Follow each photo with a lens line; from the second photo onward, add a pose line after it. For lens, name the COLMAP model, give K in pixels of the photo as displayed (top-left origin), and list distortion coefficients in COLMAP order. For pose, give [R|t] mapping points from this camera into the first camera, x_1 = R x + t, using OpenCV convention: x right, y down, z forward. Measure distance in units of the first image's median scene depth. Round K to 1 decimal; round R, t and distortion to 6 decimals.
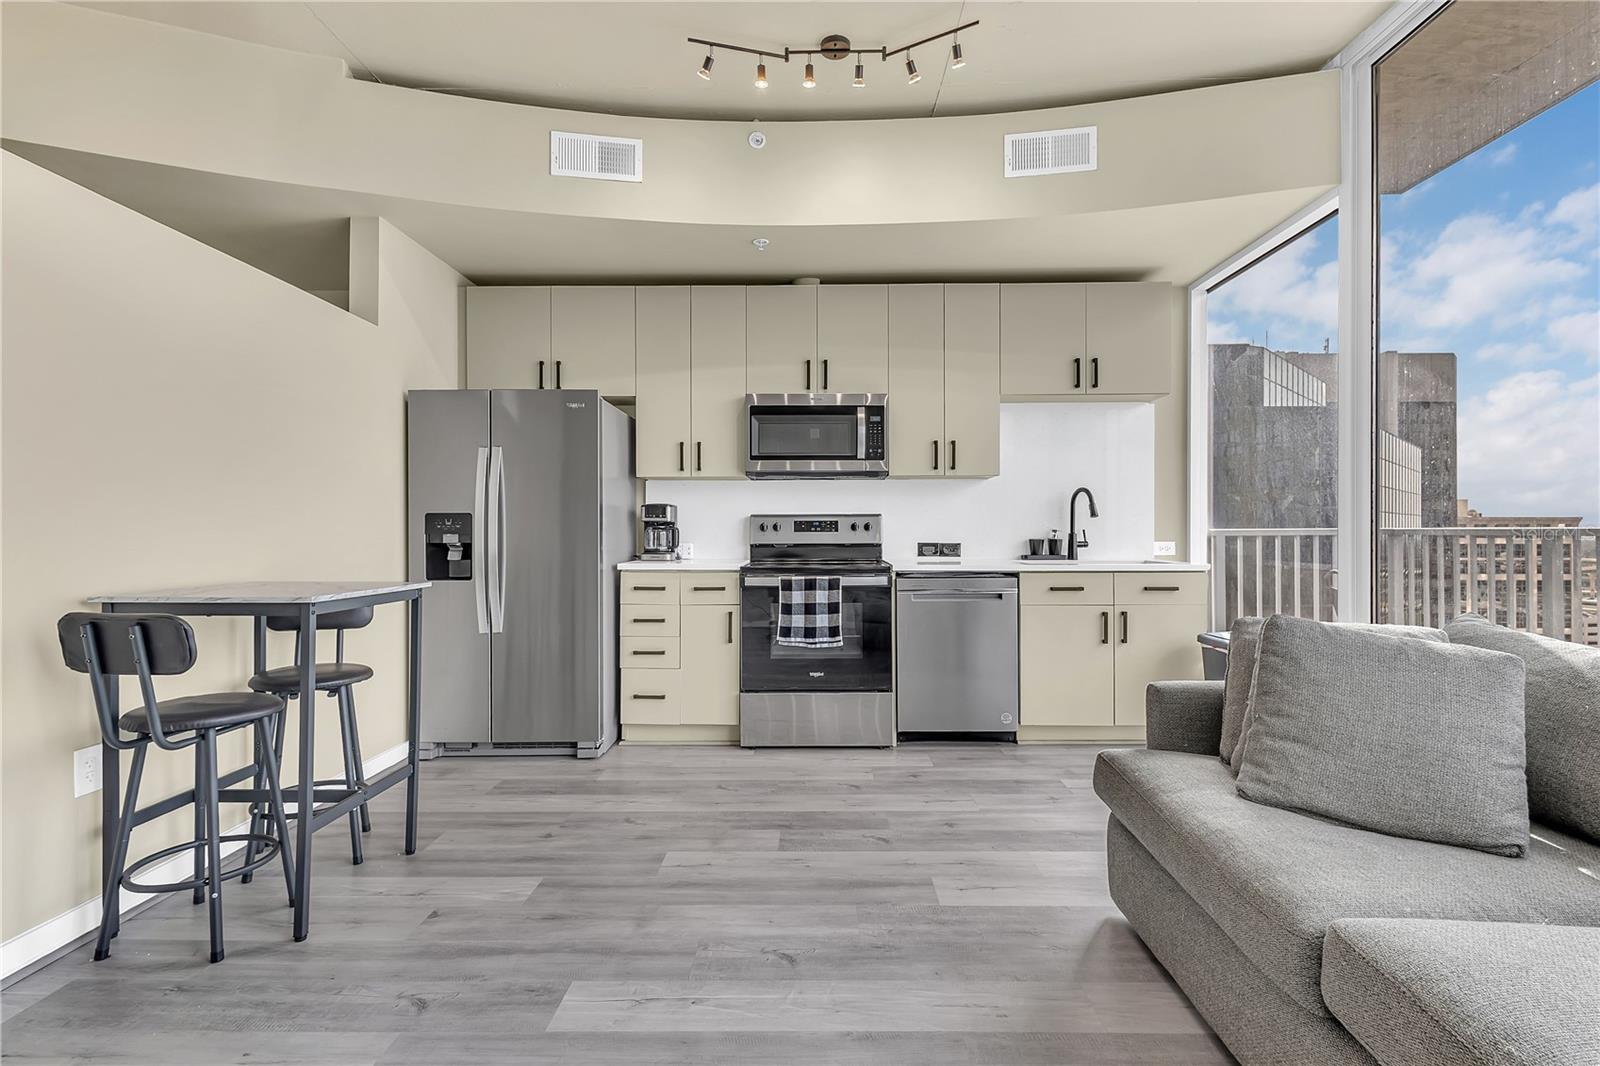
lens RADIAL K [[766.4, 0, 797.2], [0, 766.4, 534.4], [0, 0, 1]] dist [0.044171, -0.034278]
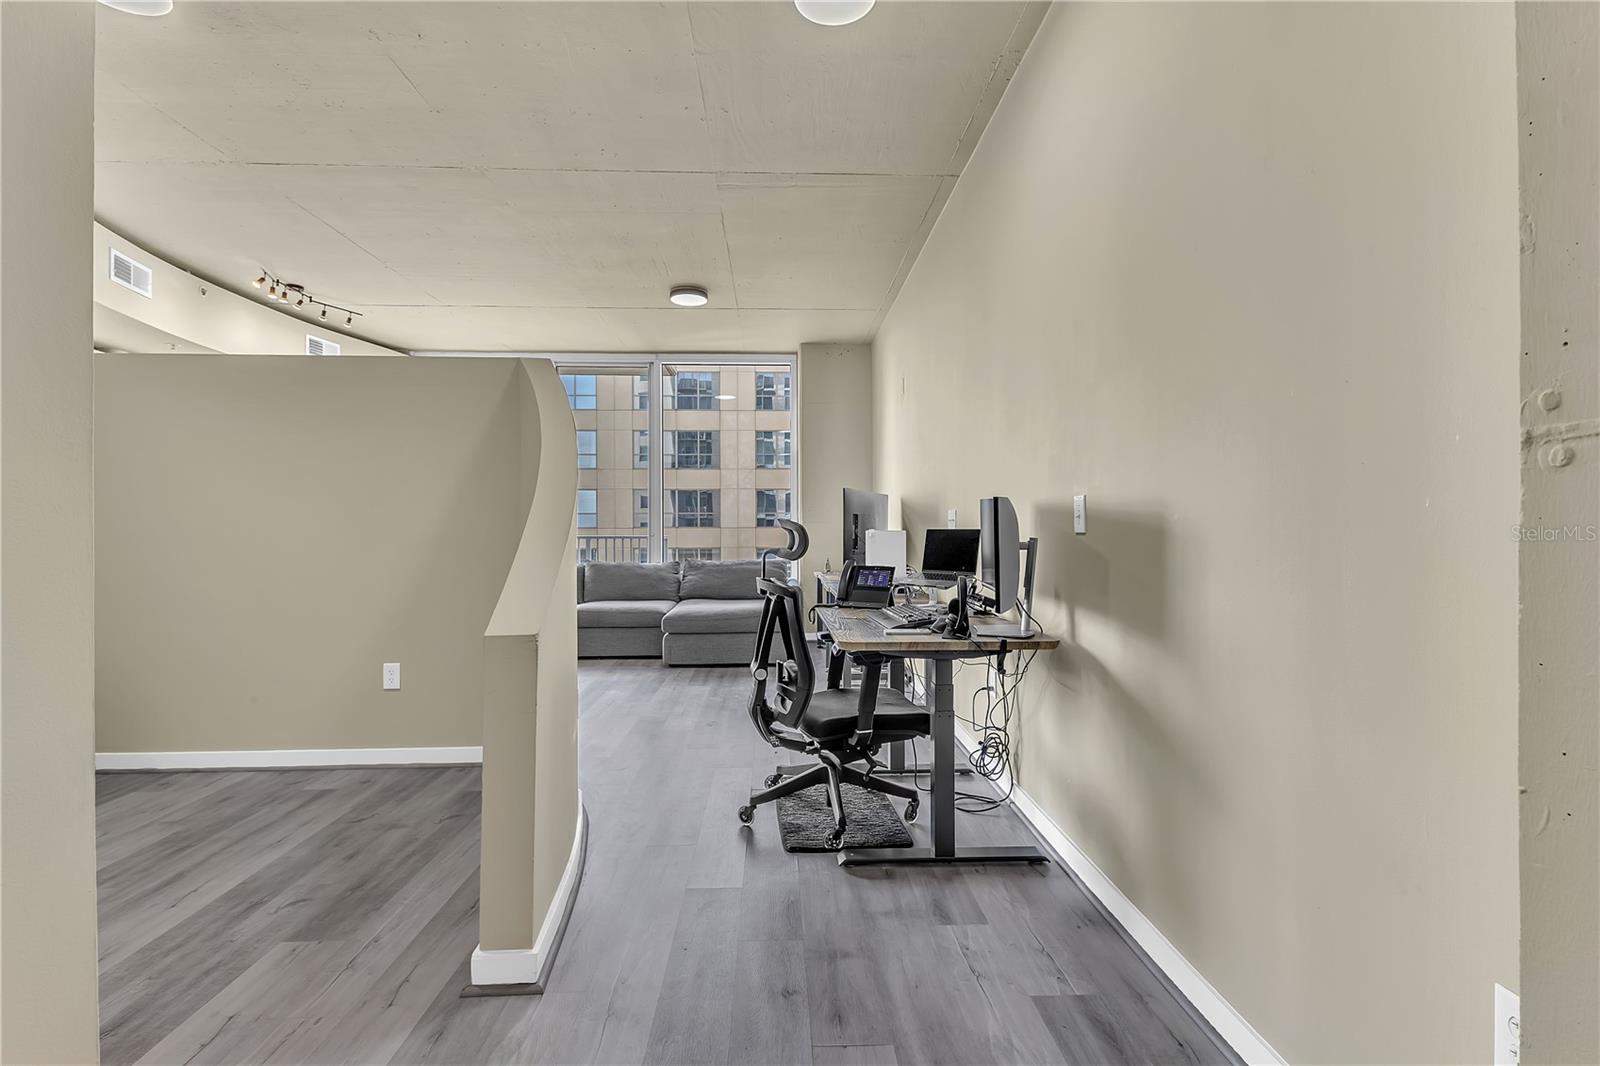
lens RADIAL K [[751.1, 0, 800.0], [0, 751.1, 533.0], [0, 0, 1]] dist [0.034061, -0.018672]
pose [[-0.031696, 0.004299, 0.999488, -1.551623], [0.004388, 0.999982, -0.004162, -0.003039], [-0.999488, 0.004254, -0.031714, -0.161129]]
